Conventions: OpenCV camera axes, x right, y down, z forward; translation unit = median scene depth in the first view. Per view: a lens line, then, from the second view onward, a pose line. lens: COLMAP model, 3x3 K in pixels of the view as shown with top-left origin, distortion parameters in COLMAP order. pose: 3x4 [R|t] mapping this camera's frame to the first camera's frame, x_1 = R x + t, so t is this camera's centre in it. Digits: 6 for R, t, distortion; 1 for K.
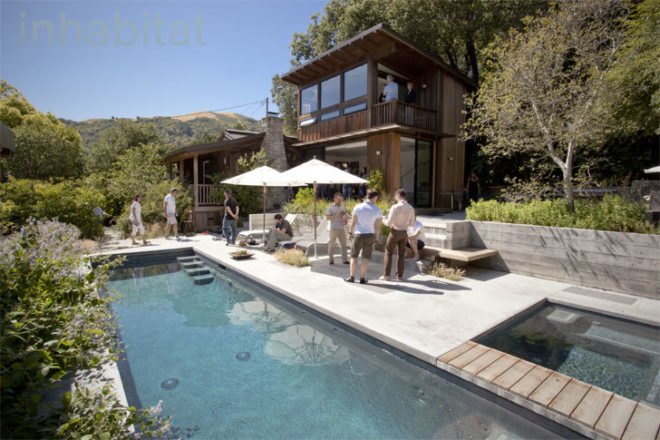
lens RADIAL K [[335.3, 0, 332.9], [0, 335.3, 218.2], [0, 0, 1]] dist [-0.035613, 0.001247]
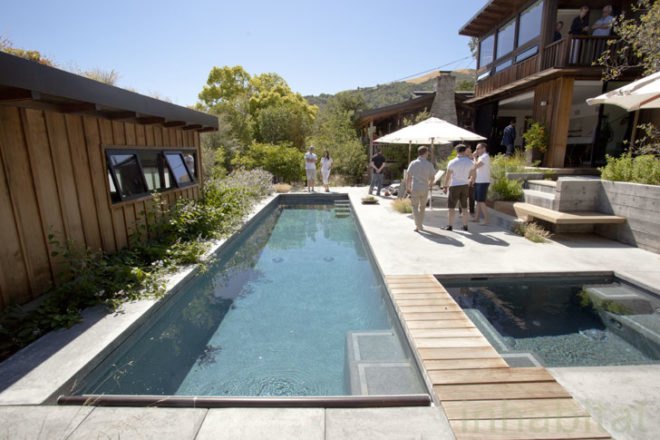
lens RADIAL K [[324.2, 0, 341.5], [0, 324.2, 215.4], [0, 0, 1]] dist [-0.012933, 0.002344]
pose [[0.798549, 0.106292, -0.592471, 0.244123], [-0.036725, 0.991055, 0.128301, 0.009184], [0.600809, -0.080696, 0.795309, -0.023758]]
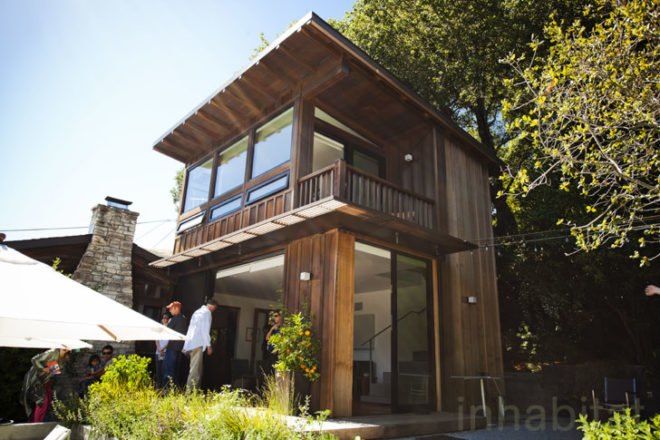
lens RADIAL K [[464.4, 0, 330.8], [0, 464.4, 221.6], [0, 0, 1]] dist [-0.029364, 0.001200]
pose [[0.998149, 0.043650, 0.042356, 0.140533], [-0.024555, 0.926317, -0.375945, -0.035029], [-0.055645, 0.374209, 0.925673, 0.413538]]
